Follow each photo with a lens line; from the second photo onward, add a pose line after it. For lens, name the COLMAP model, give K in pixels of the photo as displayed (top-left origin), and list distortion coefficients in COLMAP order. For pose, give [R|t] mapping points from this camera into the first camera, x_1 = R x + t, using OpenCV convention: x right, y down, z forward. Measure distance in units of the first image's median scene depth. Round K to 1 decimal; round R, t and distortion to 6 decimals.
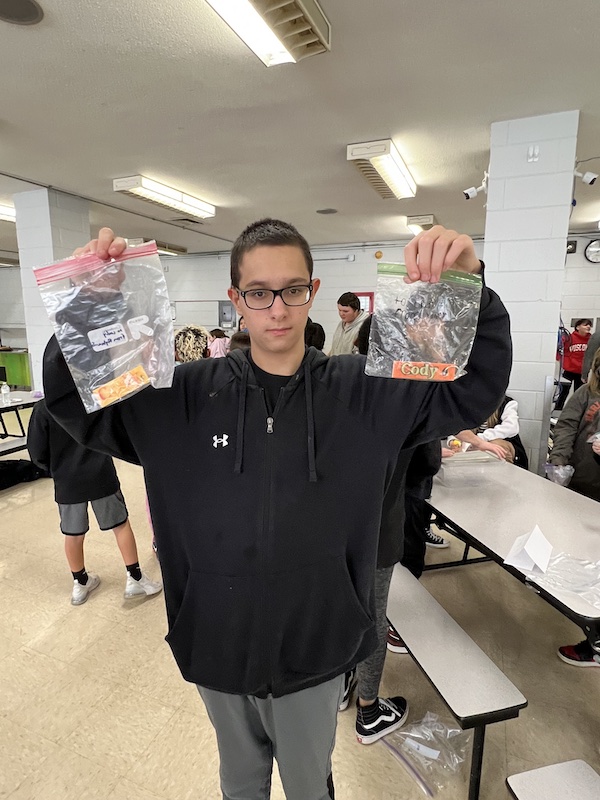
lens RADIAL K [[455.4, 0, 293.6], [0, 455.4, 397.8], [0, 0, 1]] dist [-0.003364, 0.000224]
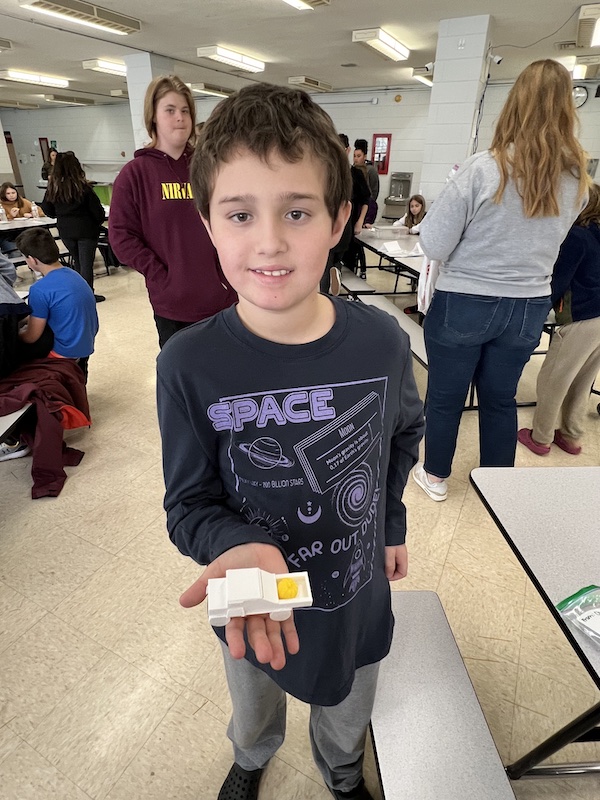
lens RADIAL K [[455.4, 0, 302.7], [0, 455.4, 392.9], [0, 0, 1]] dist [-0.003364, 0.000224]
pose [[0.997635, 0.040070, -0.055842, 0.062867], [-0.021932, 0.955591, 0.293878, 0.132769], [0.065137, -0.291959, 0.954210, -0.644124]]
